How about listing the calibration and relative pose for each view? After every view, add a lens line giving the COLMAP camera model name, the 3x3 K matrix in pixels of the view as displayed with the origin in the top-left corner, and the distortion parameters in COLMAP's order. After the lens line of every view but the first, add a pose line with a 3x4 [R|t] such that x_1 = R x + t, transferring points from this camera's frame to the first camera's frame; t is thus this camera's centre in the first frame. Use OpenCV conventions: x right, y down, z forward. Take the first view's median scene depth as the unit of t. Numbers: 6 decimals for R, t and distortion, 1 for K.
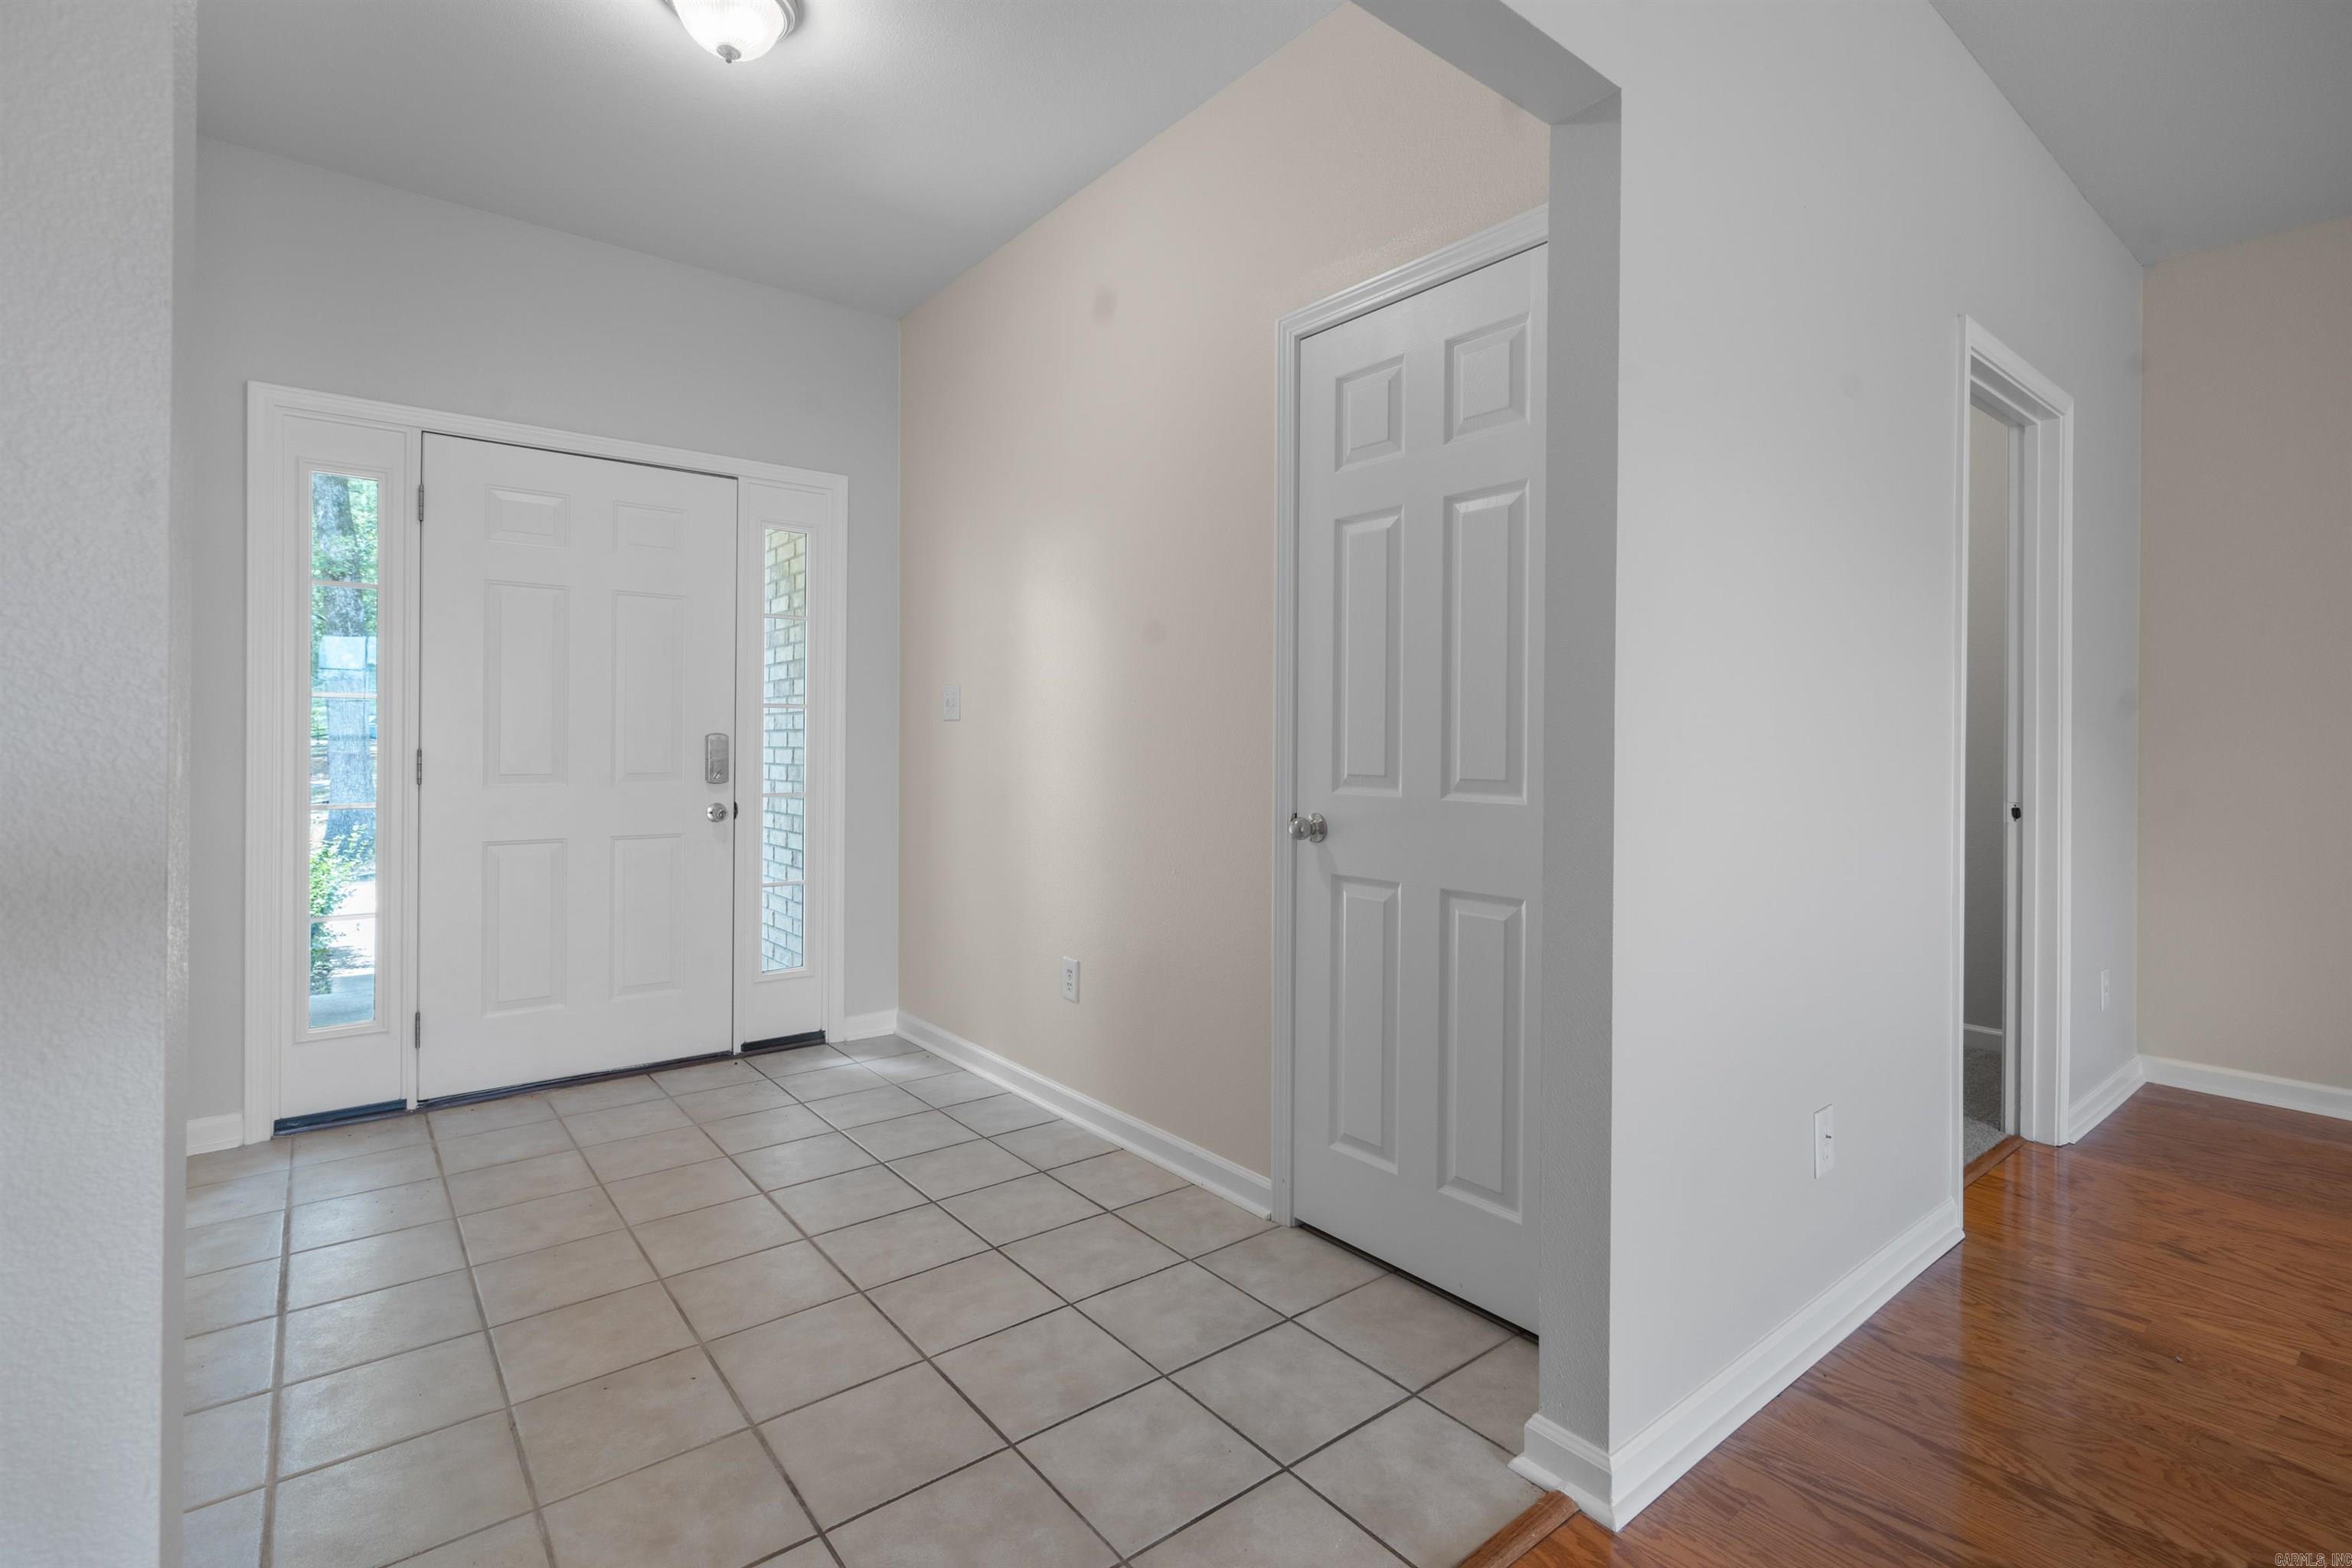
lens RADIAL K [[1071.8, 0, 1177.3], [0, 1071.8, 767.0], [0, 0, 1]] dist [-0.001004, -0.000171]
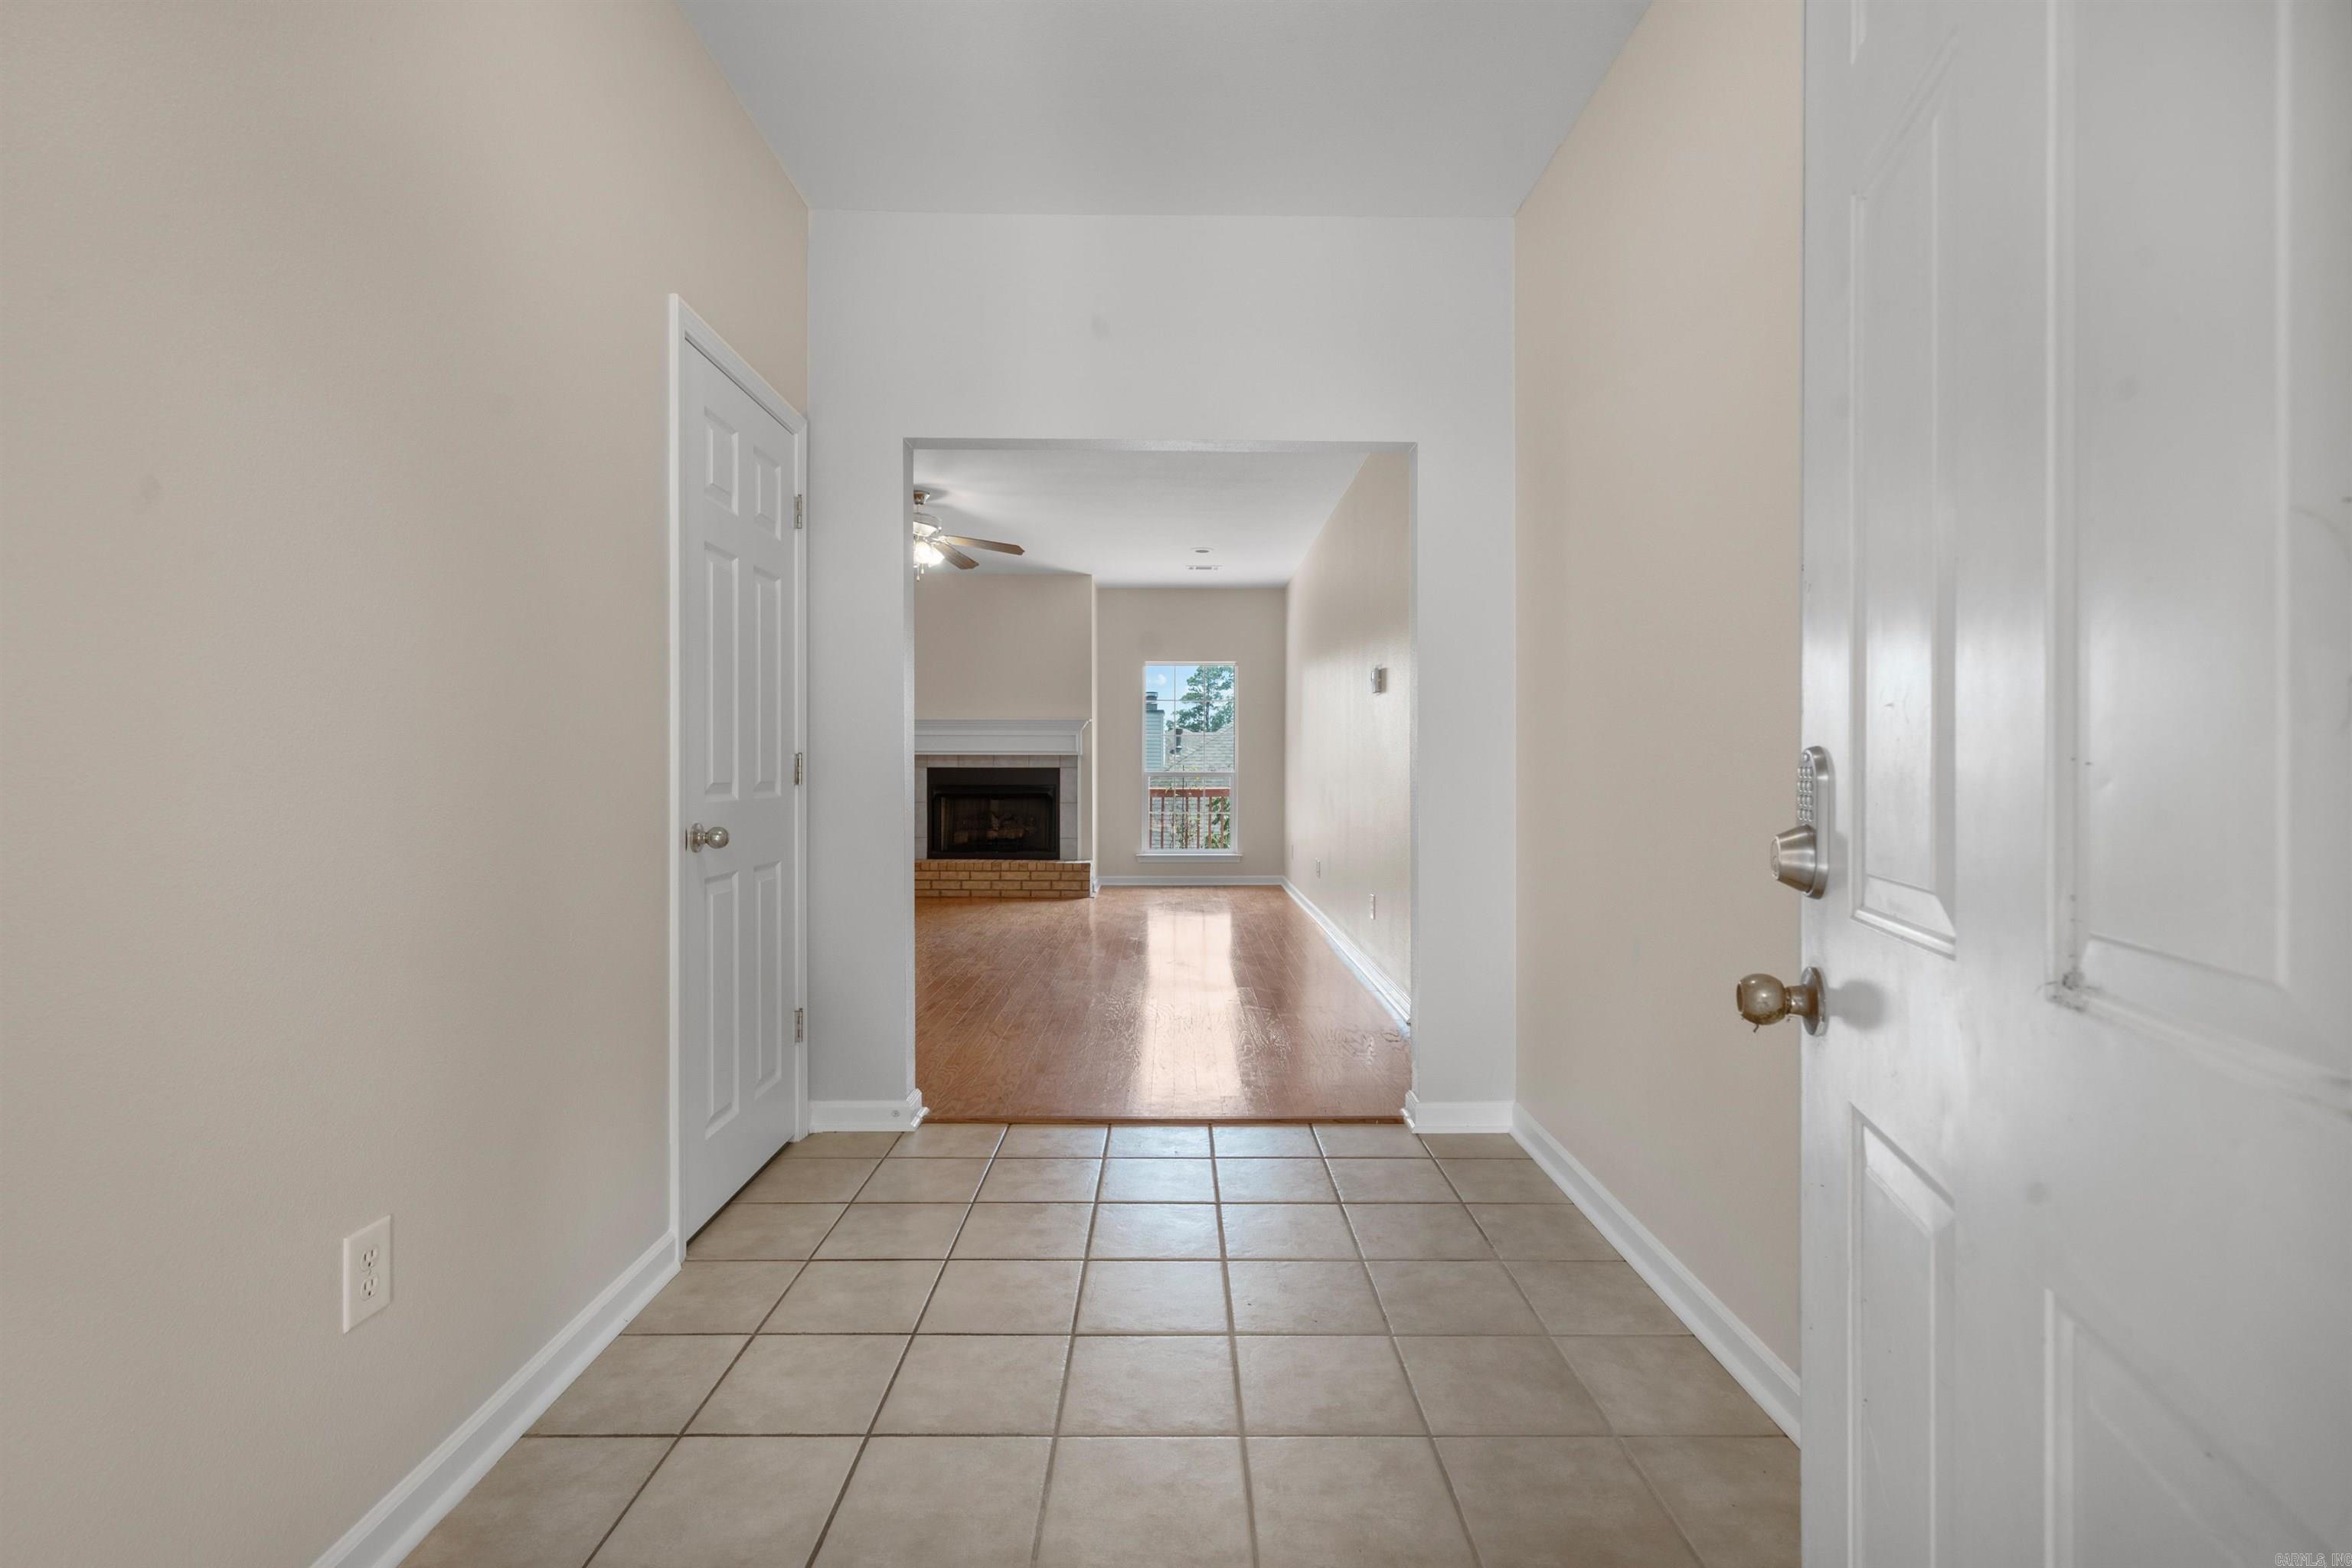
lens RADIAL K [[1071.8, 0, 1179.6], [0, 1071.8, 769.1], [0, 0, 1]] dist [-0.001004, -0.000171]
pose [[-0.790374, -0.013876, 0.612467, -0.894926], [-0.000727, 0.999764, 0.021713, -0.034589], [-0.612624, 0.016717, -0.790198, 1.588992]]
